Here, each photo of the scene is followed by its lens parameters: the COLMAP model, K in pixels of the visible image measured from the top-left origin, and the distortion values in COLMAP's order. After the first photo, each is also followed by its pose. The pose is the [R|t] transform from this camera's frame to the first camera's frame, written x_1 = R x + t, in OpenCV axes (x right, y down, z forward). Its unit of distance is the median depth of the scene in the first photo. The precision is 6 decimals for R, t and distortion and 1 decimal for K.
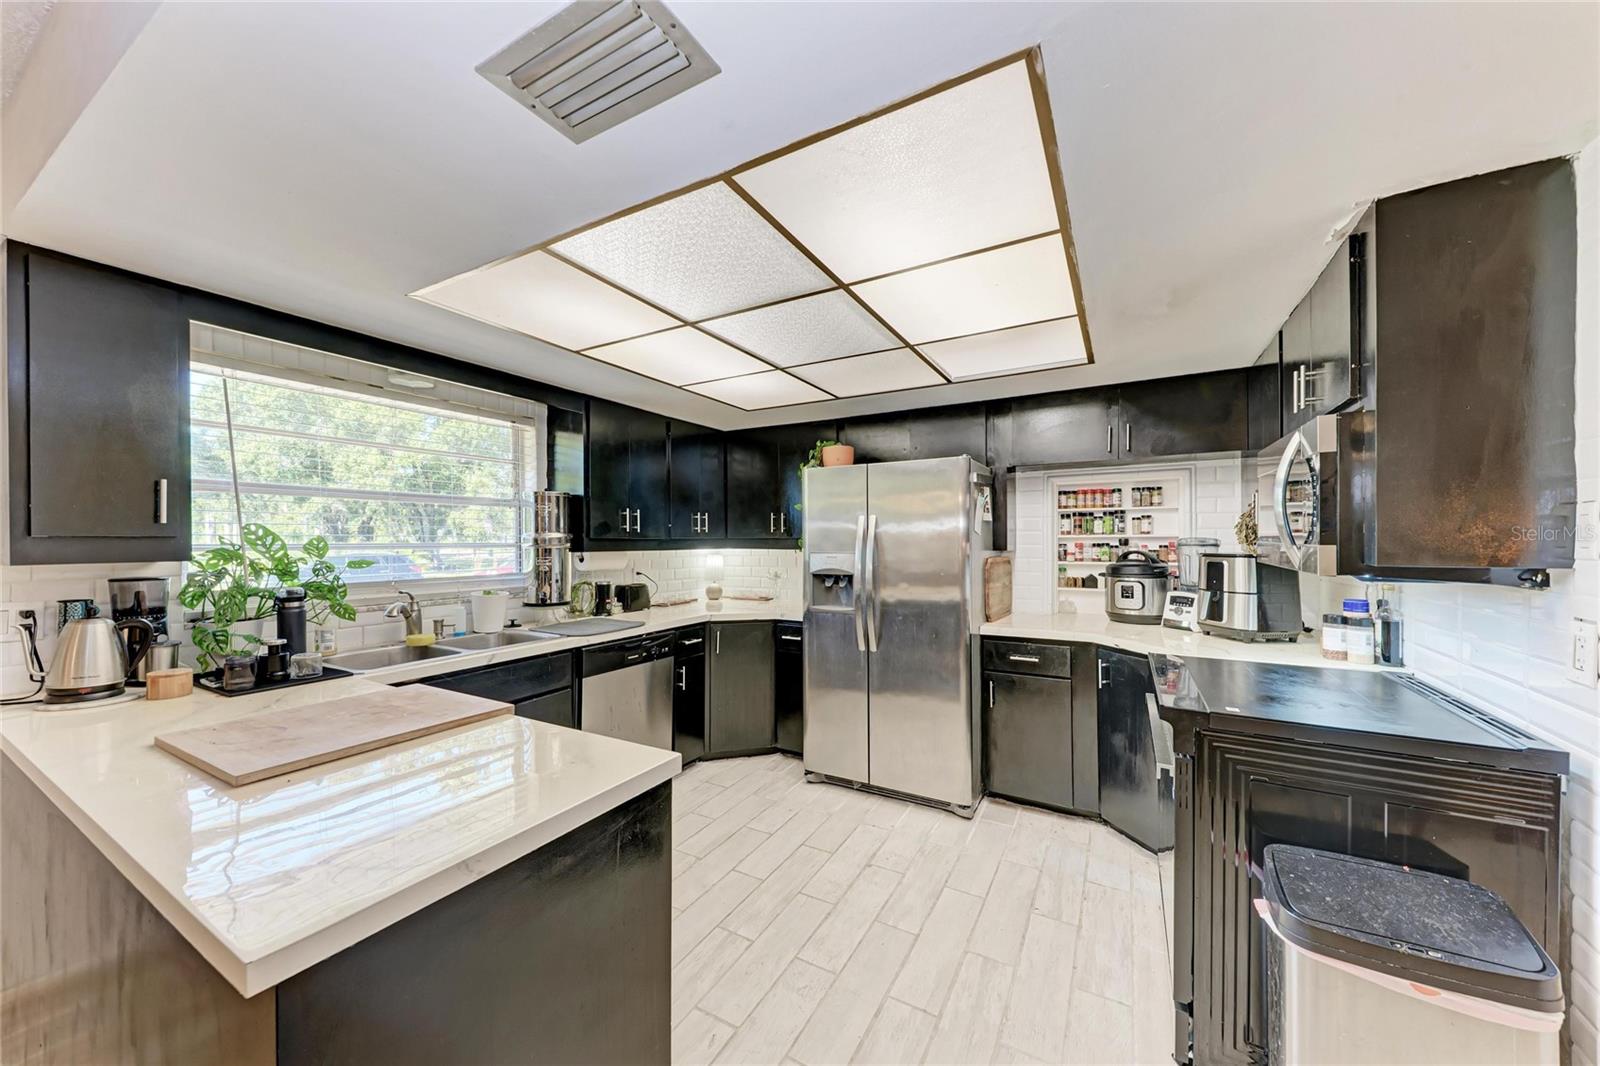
lens RADIAL K [[576.4, 0, 800.2], [0, 576.4, 541.6], [0, 0, 1]] dist [0.000220, 0.000031]
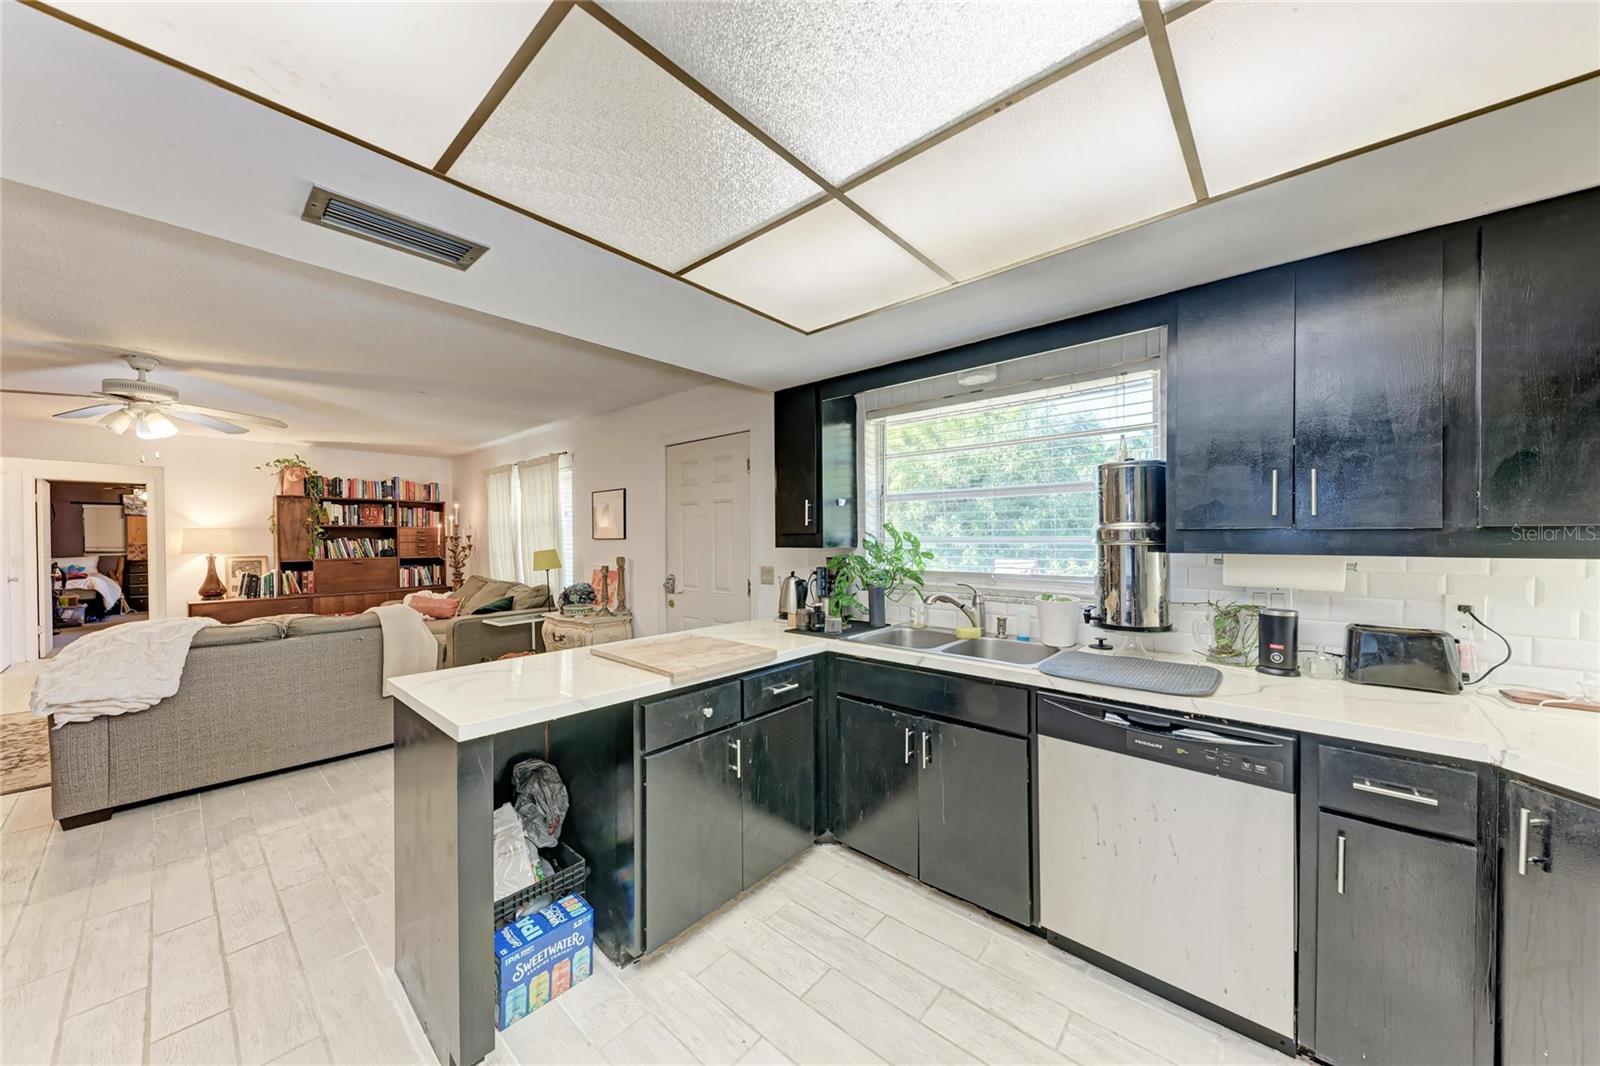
lens RADIAL K [[552.1, 0, 802.1], [0, 552.1, 543.1], [0, 0, 1]] dist [0.036523, -0.010821]
pose [[-0.215615, 0.016816, -0.976334, 0.332576], [0.005478, 0.999857, 0.016011, -0.003889], [0.976463, -0.001896, -0.215676, 0.871128]]
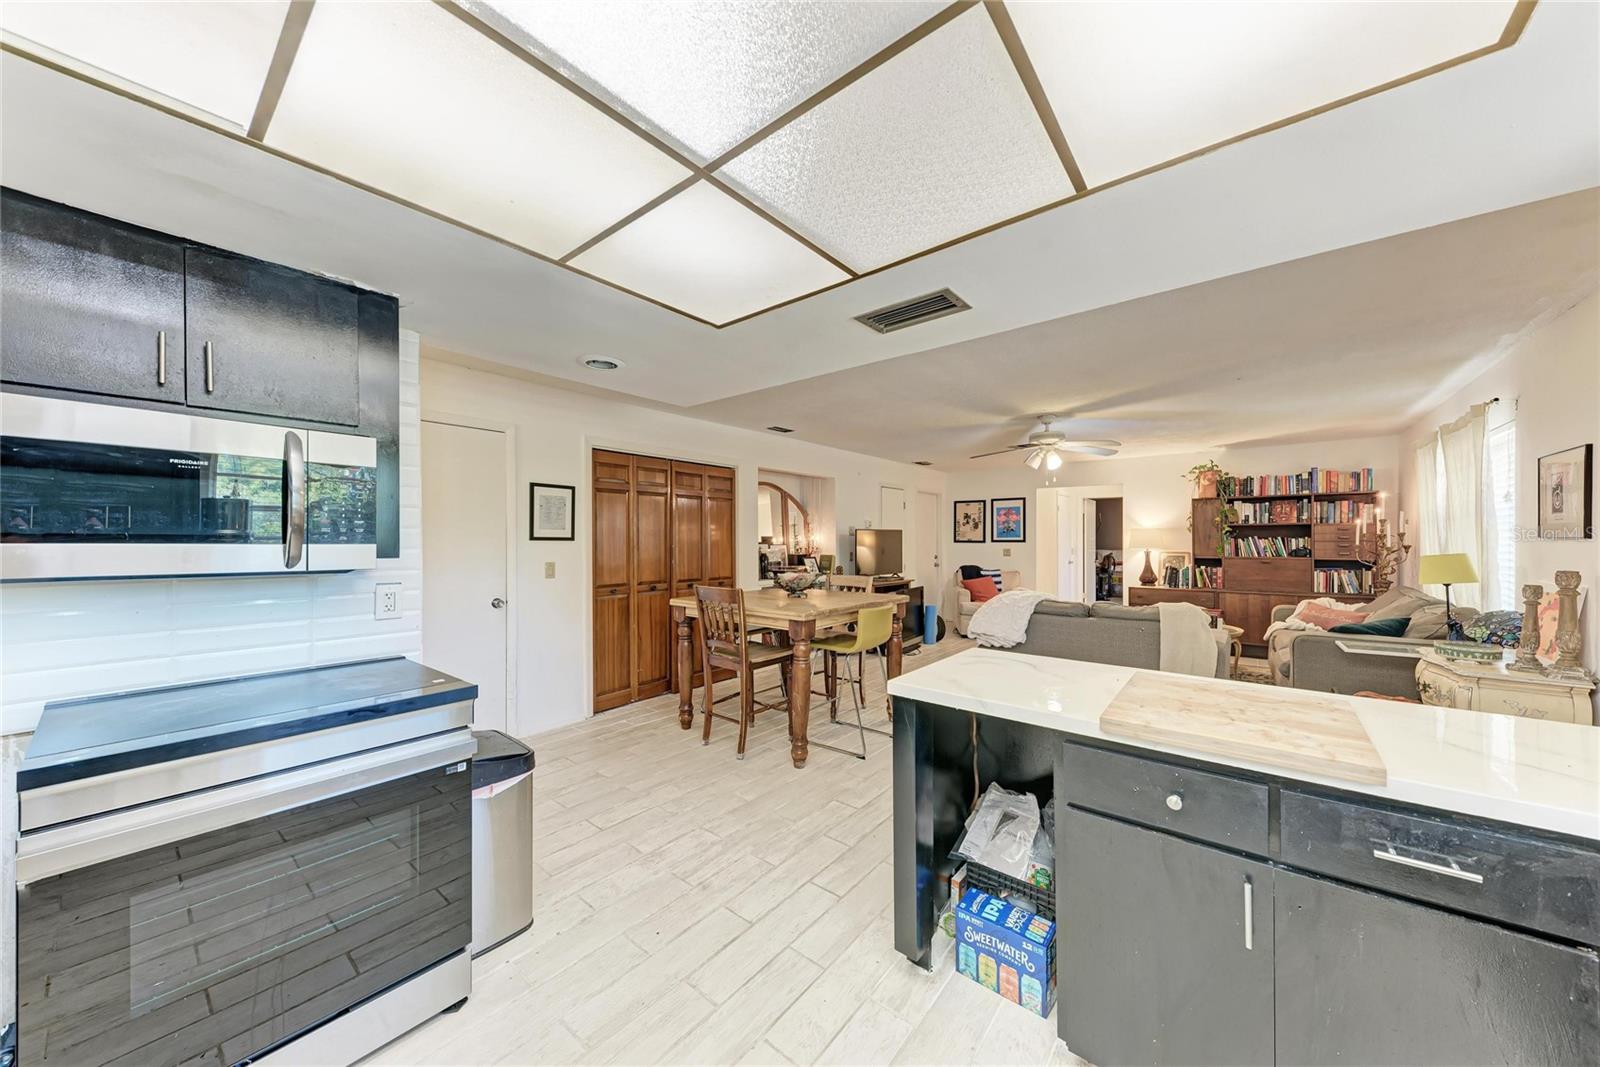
lens RADIAL K [[552.1, 0, 802.1], [0, 552.1, 543.6], [0, 0, 1]] dist [0.036523, -0.010821]
pose [[-0.987117, 0.005423, 0.159906, -0.097206], [0.006827, 0.999943, 0.008229, -0.000212], [-0.159852, 0.009214, -0.987098, 1.118443]]
